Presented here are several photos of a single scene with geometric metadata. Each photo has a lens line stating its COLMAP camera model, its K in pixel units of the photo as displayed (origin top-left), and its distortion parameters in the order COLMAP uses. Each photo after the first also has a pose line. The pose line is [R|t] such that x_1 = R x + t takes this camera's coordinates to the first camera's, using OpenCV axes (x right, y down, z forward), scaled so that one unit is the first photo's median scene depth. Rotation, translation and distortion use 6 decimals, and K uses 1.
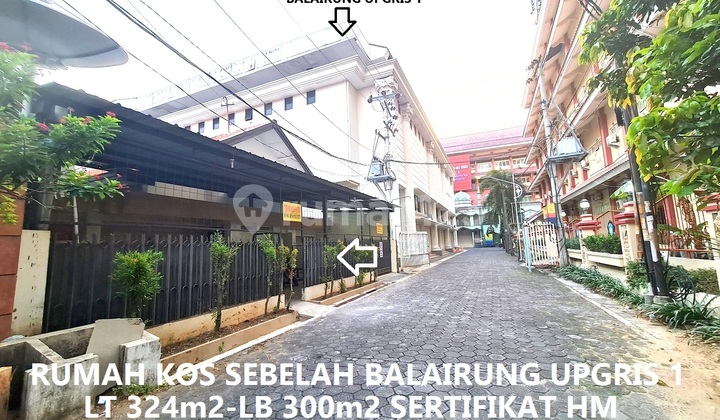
lens RADIAL K [[295.2, 0, 364.3], [0, 295.2, 209.9], [0, 0, 1]] dist [-0.008118, 0.001405]
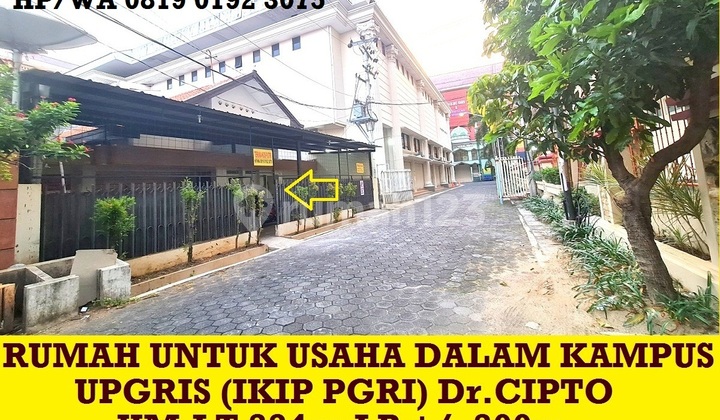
lens RADIAL K [[295.2, 0, 363.4], [0, 295.2, 155.0], [0, 0, 1]] dist [-0.008118, 0.001405]
pose [[0.999217, -0.037115, -0.013695, 0.110279], [0.037413, 0.999054, 0.022187, -0.009459], [0.012859, -0.022682, 0.999660, -0.079402]]
